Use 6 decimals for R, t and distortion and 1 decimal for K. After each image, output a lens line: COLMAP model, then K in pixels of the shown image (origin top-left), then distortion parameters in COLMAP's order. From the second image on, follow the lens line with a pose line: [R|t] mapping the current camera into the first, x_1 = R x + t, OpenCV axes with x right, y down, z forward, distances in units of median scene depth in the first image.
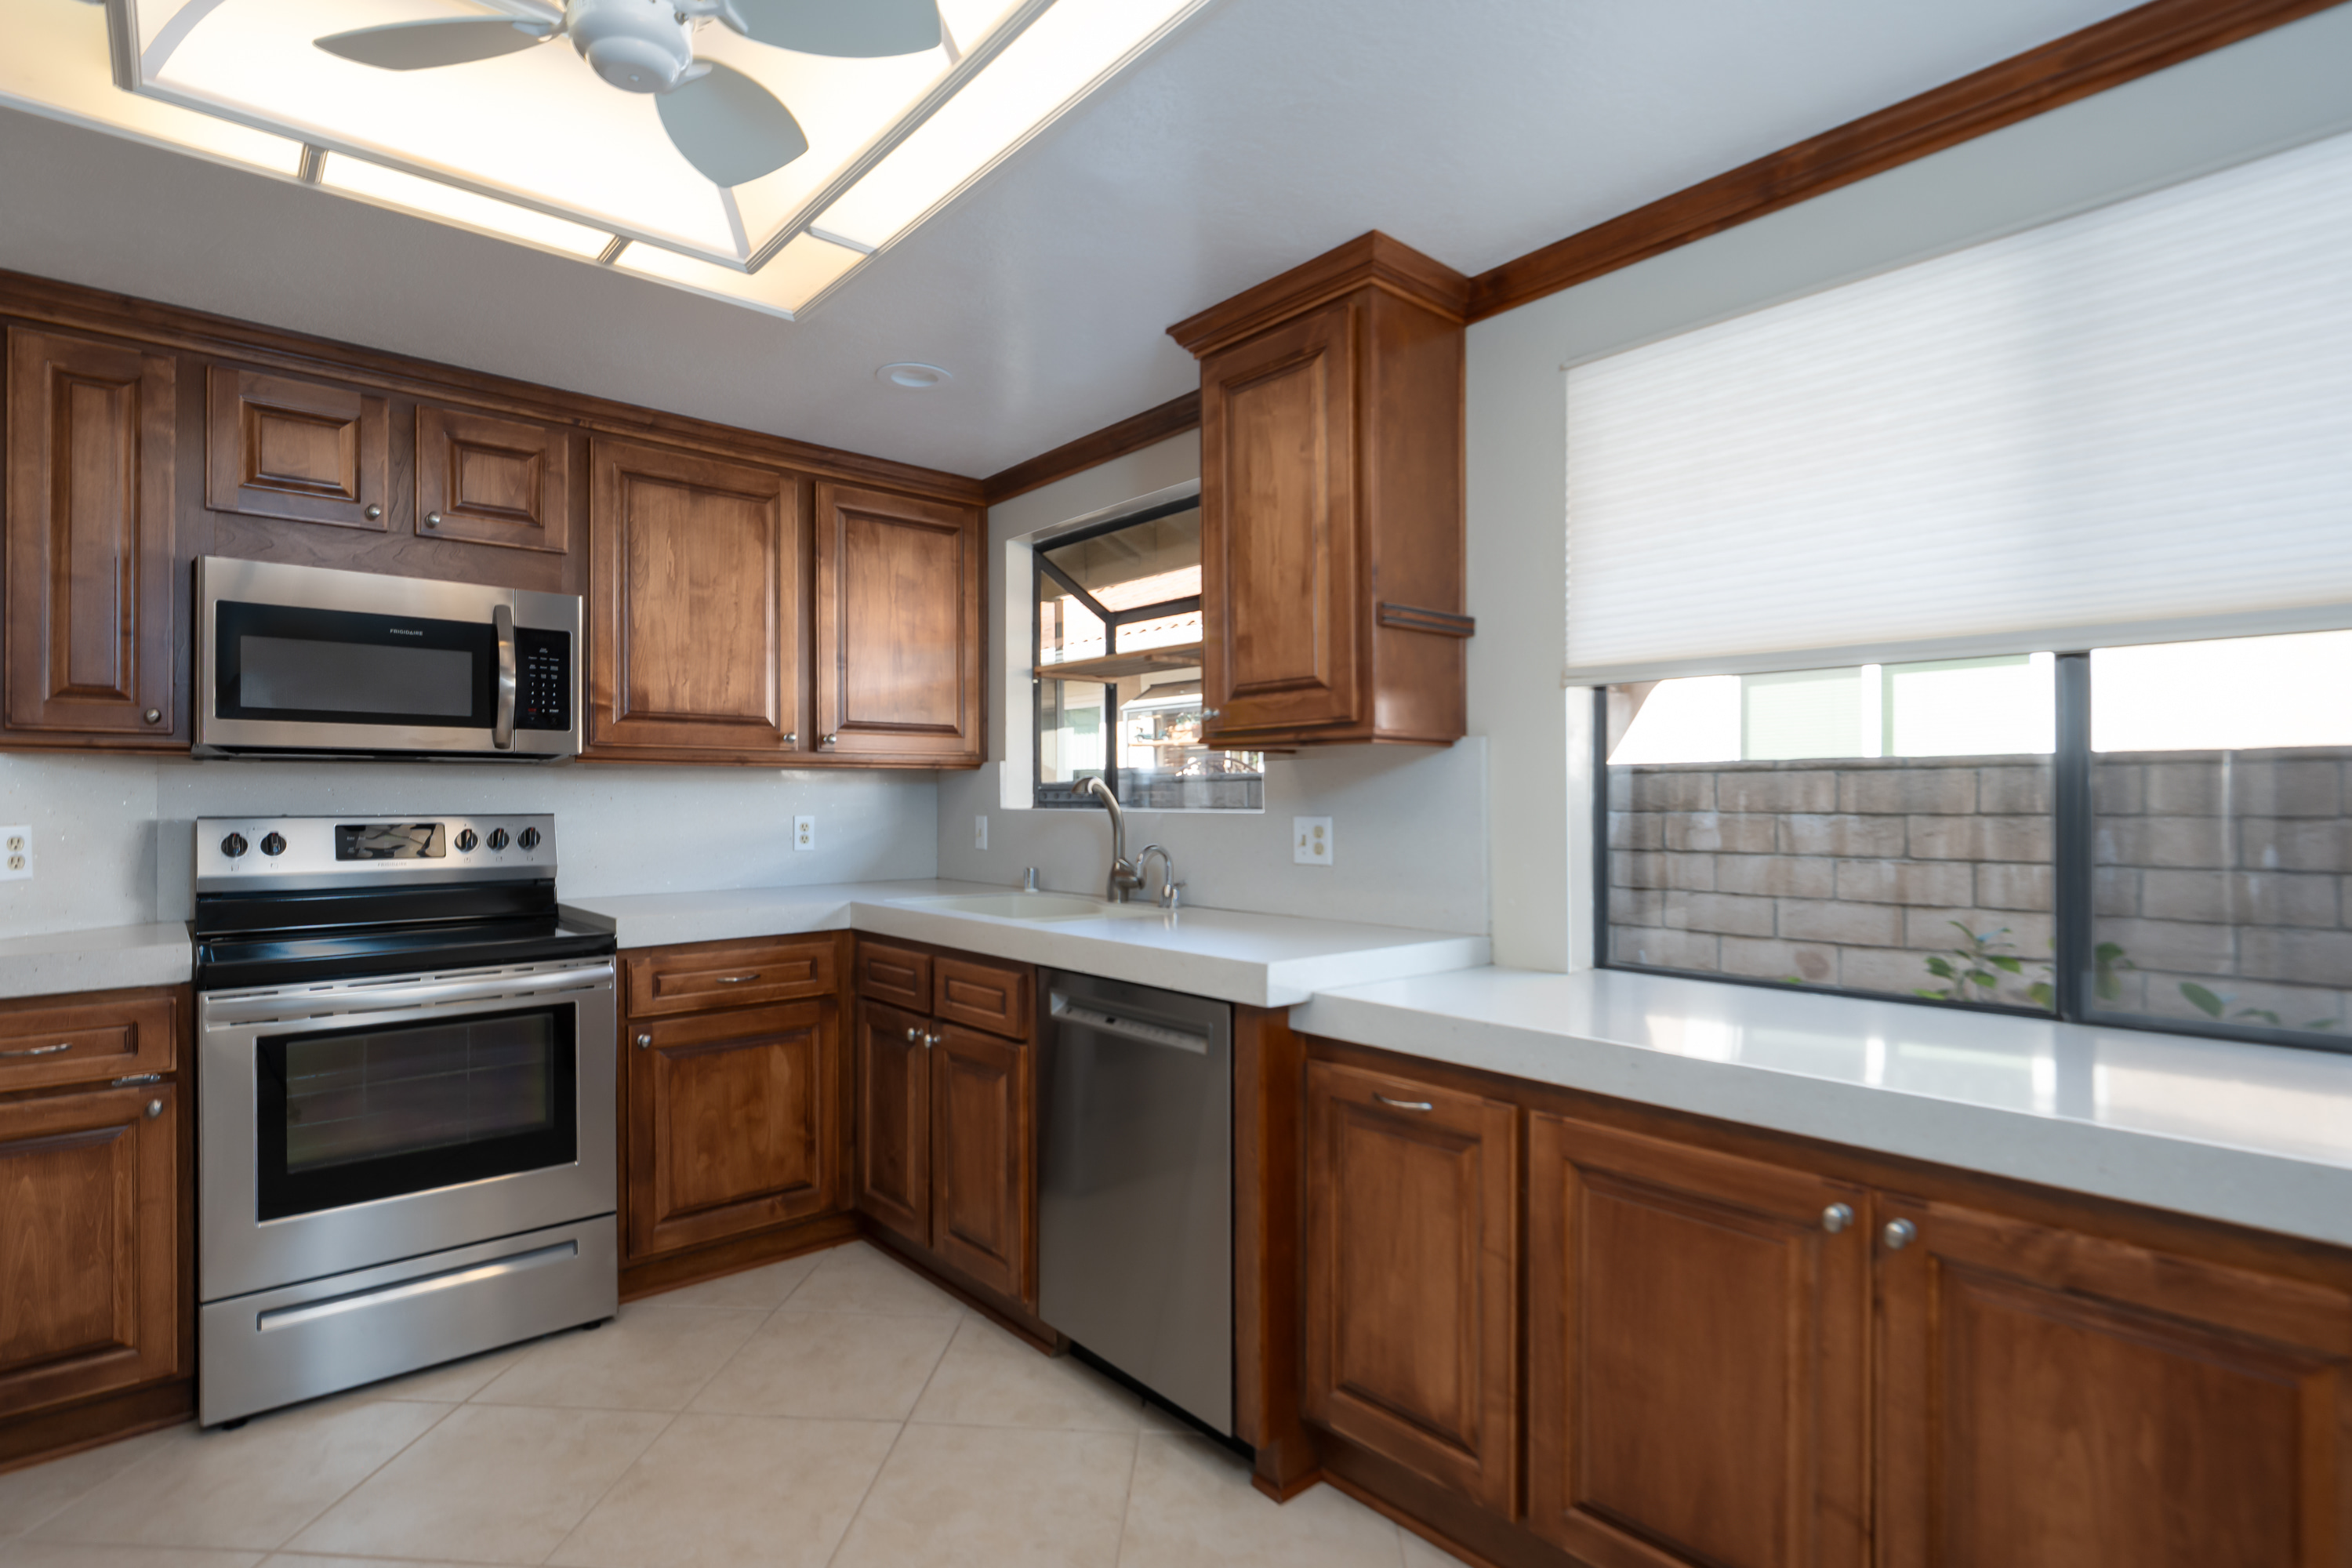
lens RADIAL K [[1146.7, 0, 1158.3], [0, 1146.7, 793.9], [0, 0, 1]] dist [-0.002001, -0.002018]
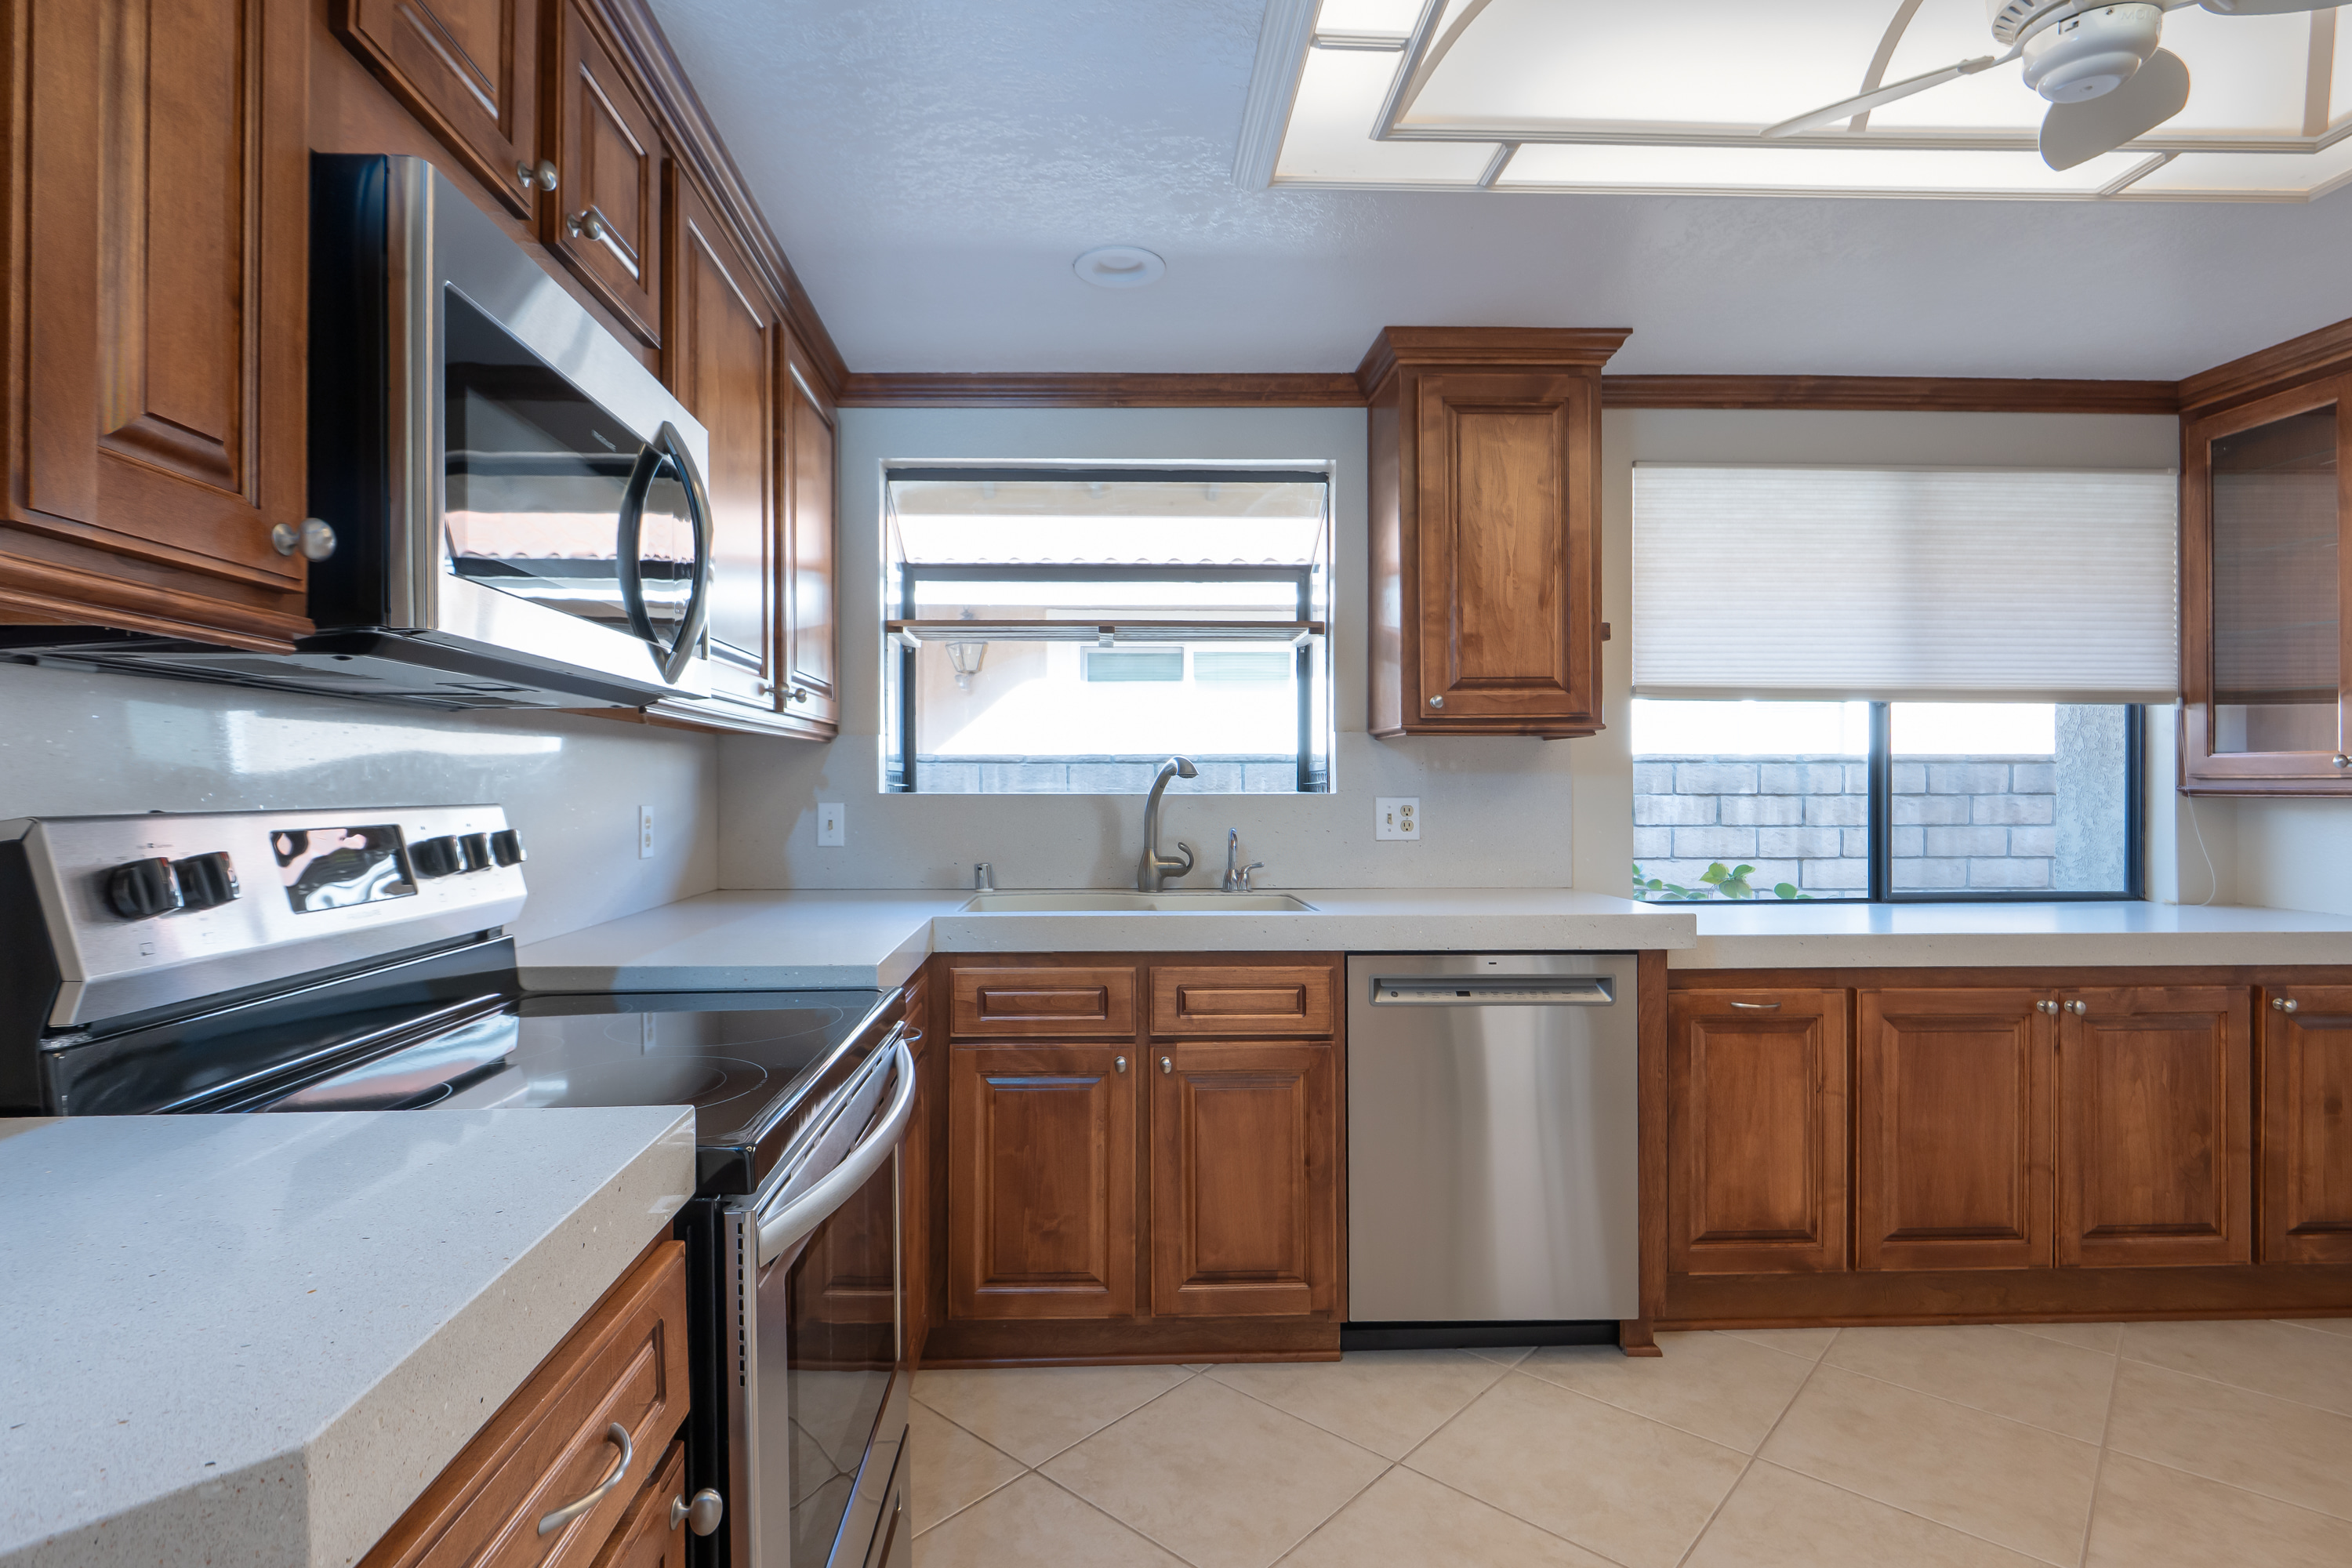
lens RADIAL K [[1146.7, 0, 1153.0], [0, 1146.7, 781.6], [0, 0, 1]] dist [-0.002001, -0.002018]
pose [[0.626124, 0.003733, 0.779715, -0.995636], [-0.003654, 0.999992, -0.001853, 0.008681], [-0.779715, -0.001689, 0.626132, 0.551594]]
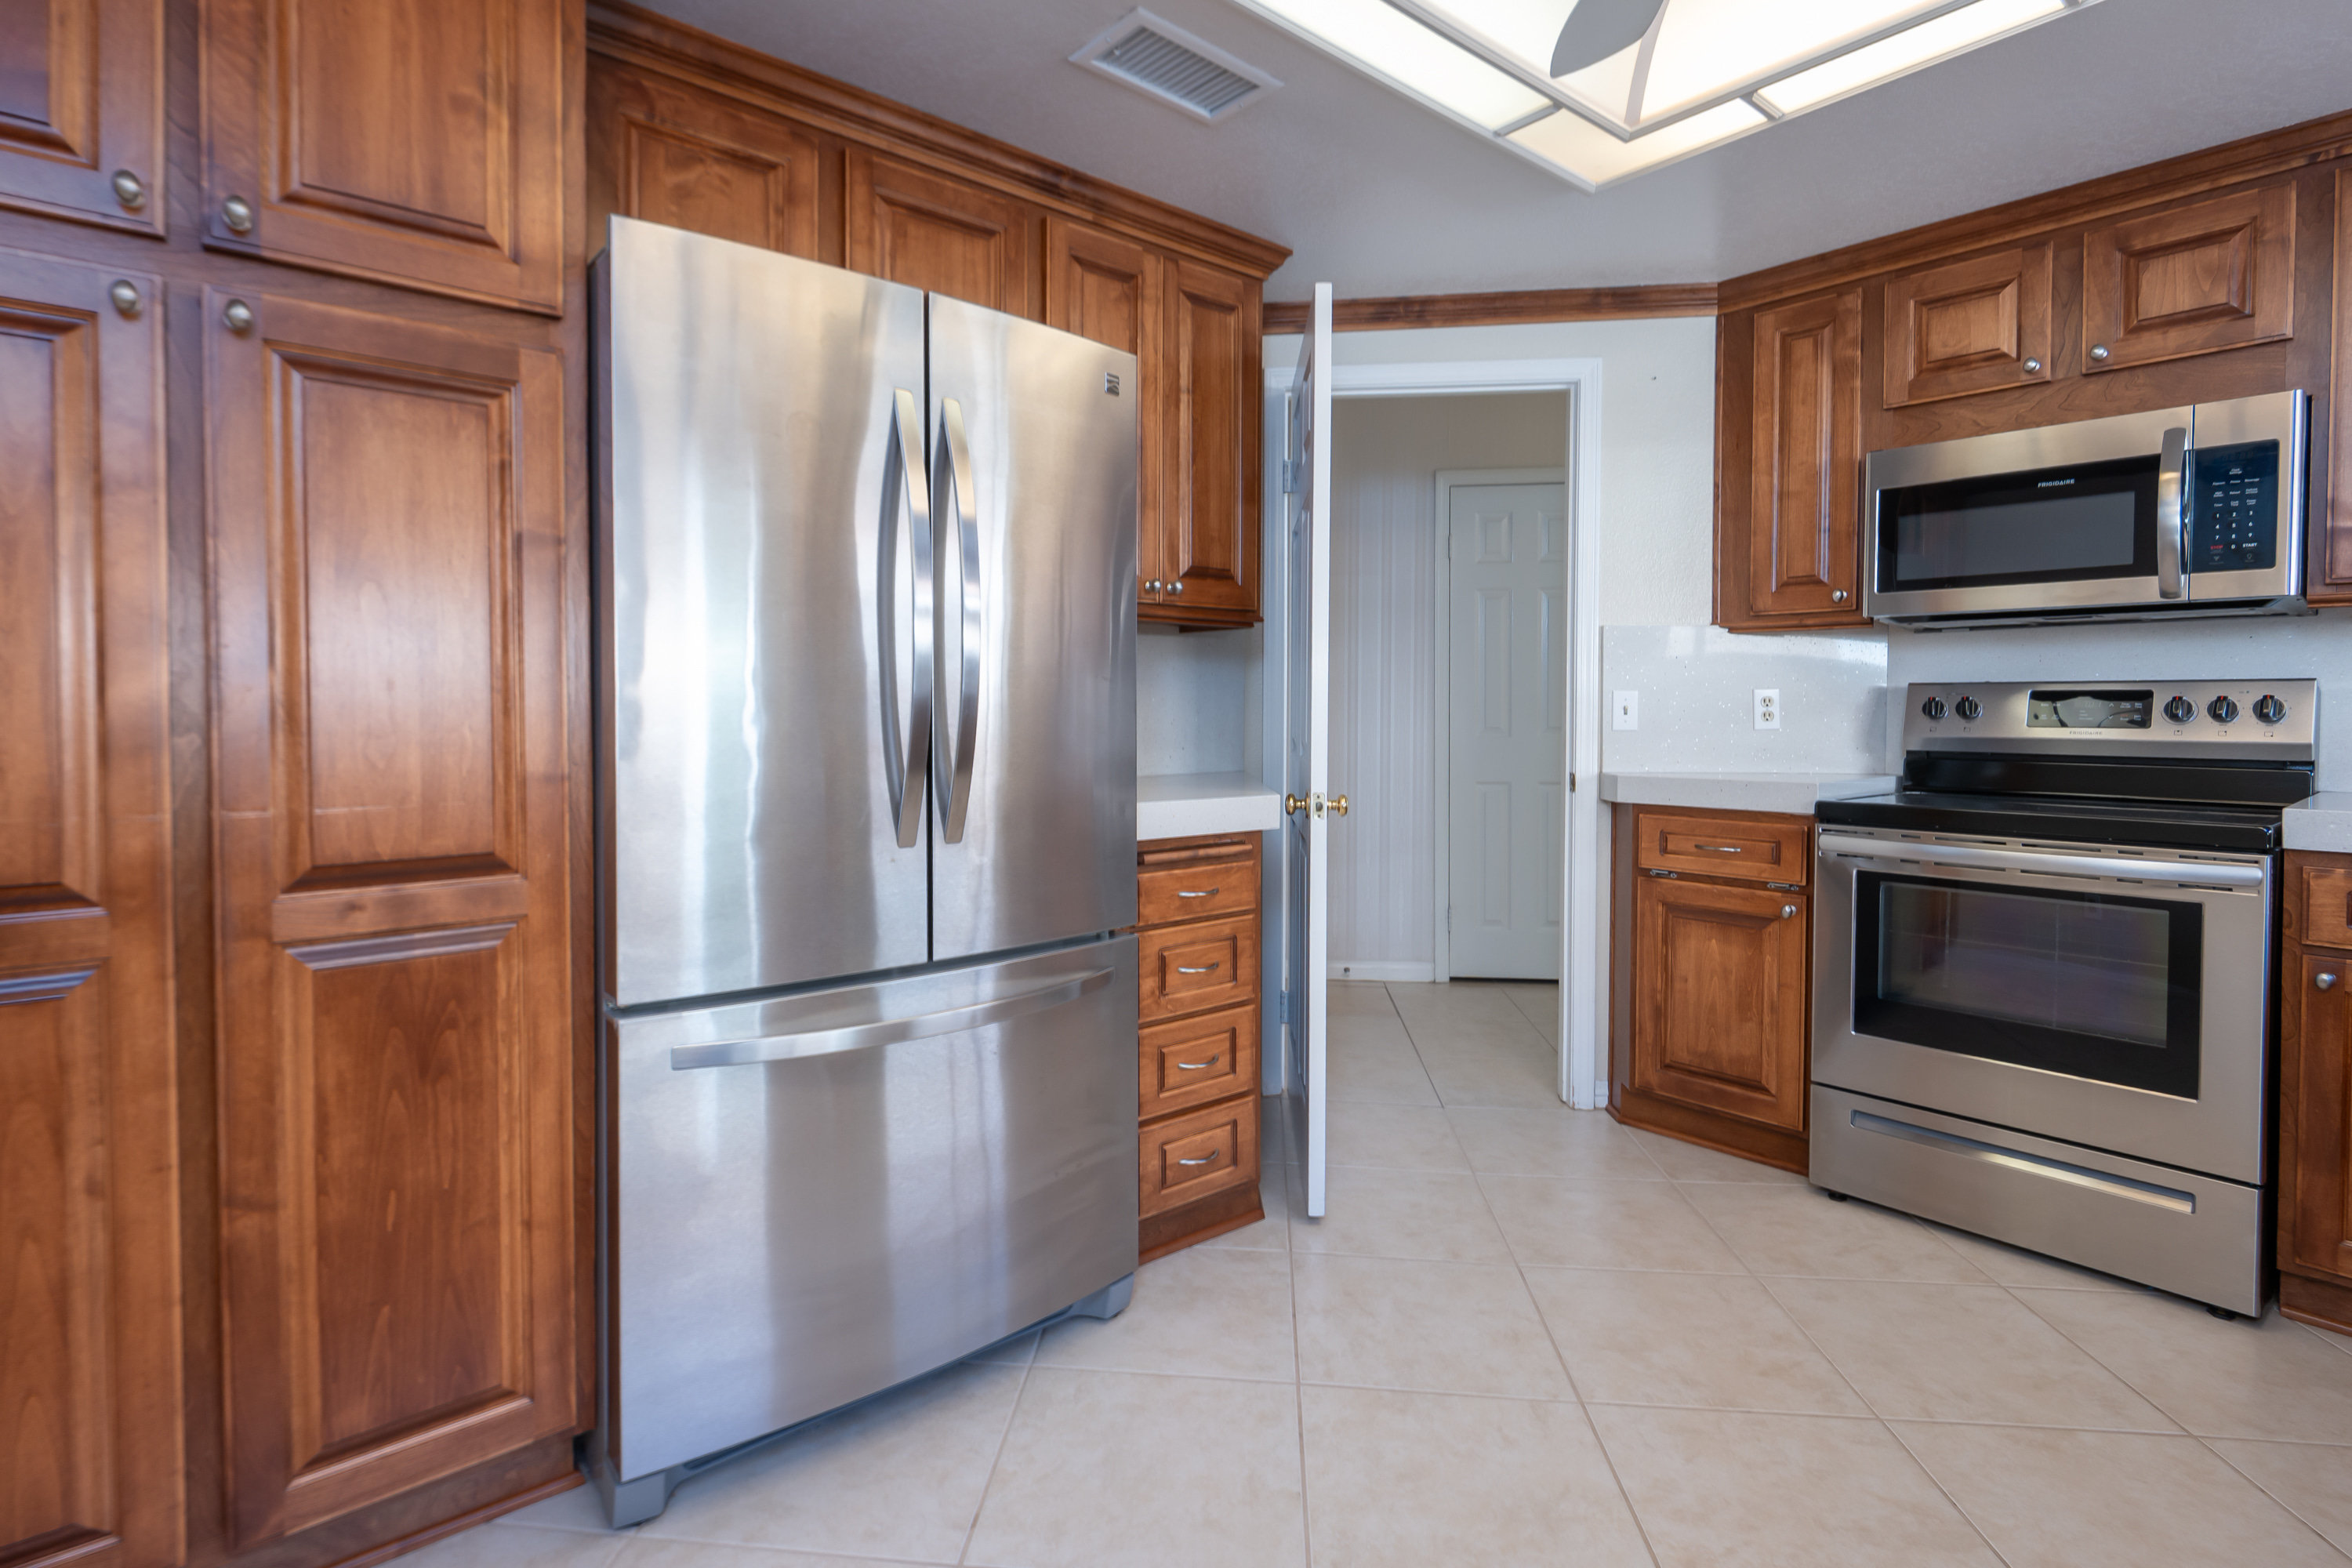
lens RADIAL K [[1146.7, 0, 1134.5], [0, 1146.7, 732.5], [0, 0, 1]] dist [-0.002001, -0.002018]
pose [[-0.037287, 0.026046, -0.998965, 0.343621], [0.004575, 0.999654, 0.025893, 0.038789], [0.999294, -0.003604, -0.037394, 0.296029]]
